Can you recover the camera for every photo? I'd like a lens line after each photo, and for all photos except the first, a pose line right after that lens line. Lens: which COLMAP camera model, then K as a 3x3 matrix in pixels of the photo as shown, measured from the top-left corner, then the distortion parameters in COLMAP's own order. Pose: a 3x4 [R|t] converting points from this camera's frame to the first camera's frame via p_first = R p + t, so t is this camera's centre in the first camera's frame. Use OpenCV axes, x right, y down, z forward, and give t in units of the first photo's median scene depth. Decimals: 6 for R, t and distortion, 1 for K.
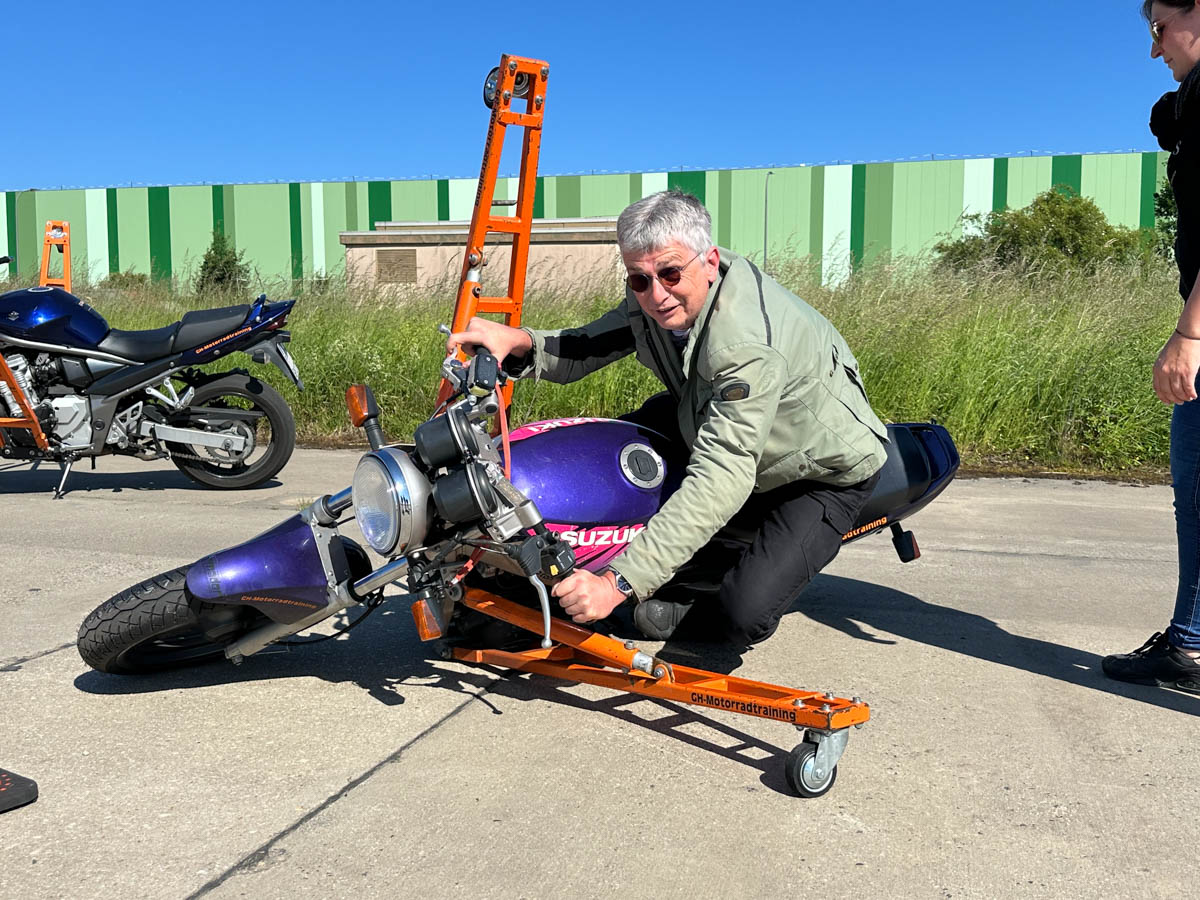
lens RADIAL K [[1183.1, 0, 600.0], [0, 1183.1, 450.0], [0, 0, 1]] dist [0.186203, -0.423686]
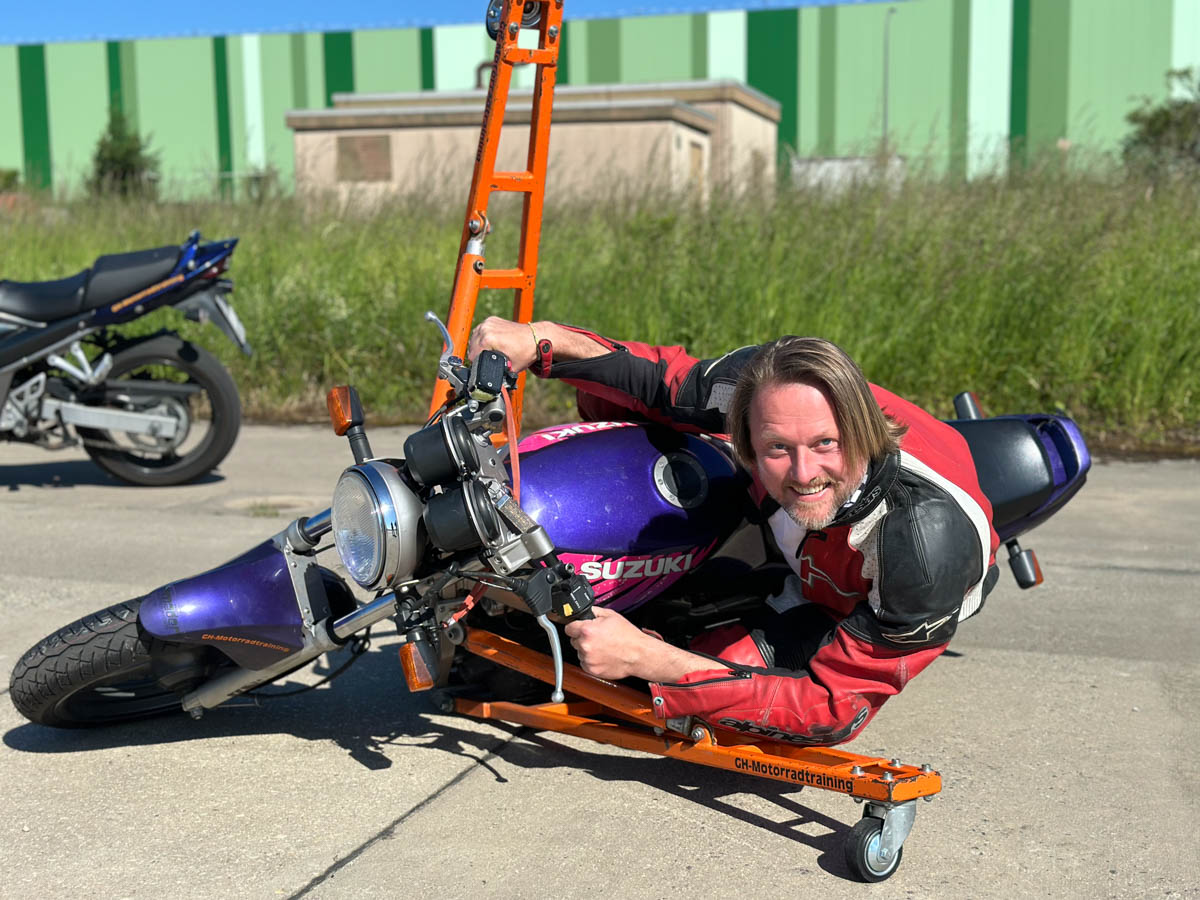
lens RADIAL K [[1672.8, 0, 594.9], [0, 1672.8, 452.3], [0, 0, 1]] dist [0.194200, -0.401180]
pose [[0.999406, -0.006128, -0.033902, 0.015393], [0.007056, 0.999602, 0.027325, -0.037661], [0.033721, -0.027548, 0.999052, -0.154119]]
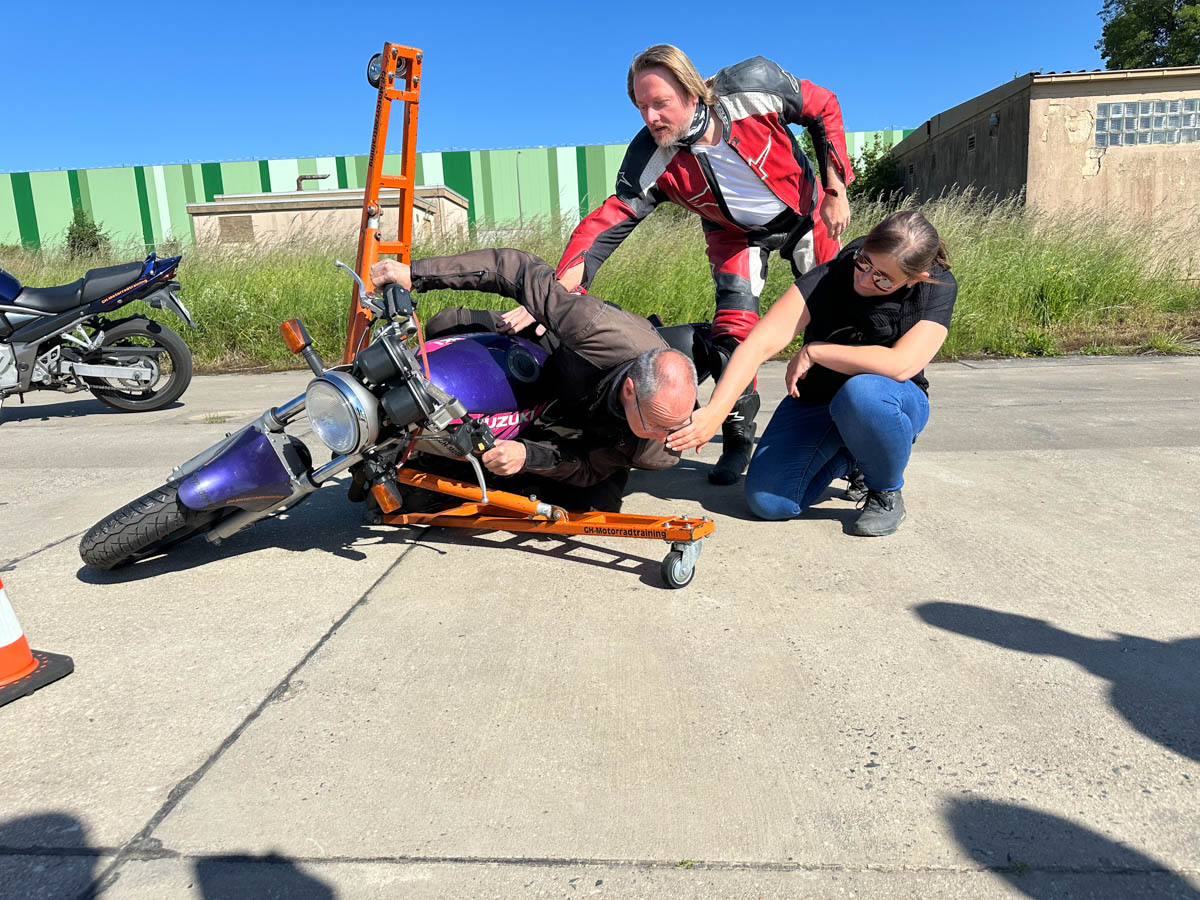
lens RADIAL K [[848.1, 0, 599.6], [0, 848.1, 435.8], [0, 0, 1]] dist [0.103625, -0.161956]
pose [[0.973175, -0.086031, 0.213377, -0.087601], [0.066369, 0.993004, 0.097668, 0.004276], [-0.220287, -0.080886, 0.972076, 0.046008]]
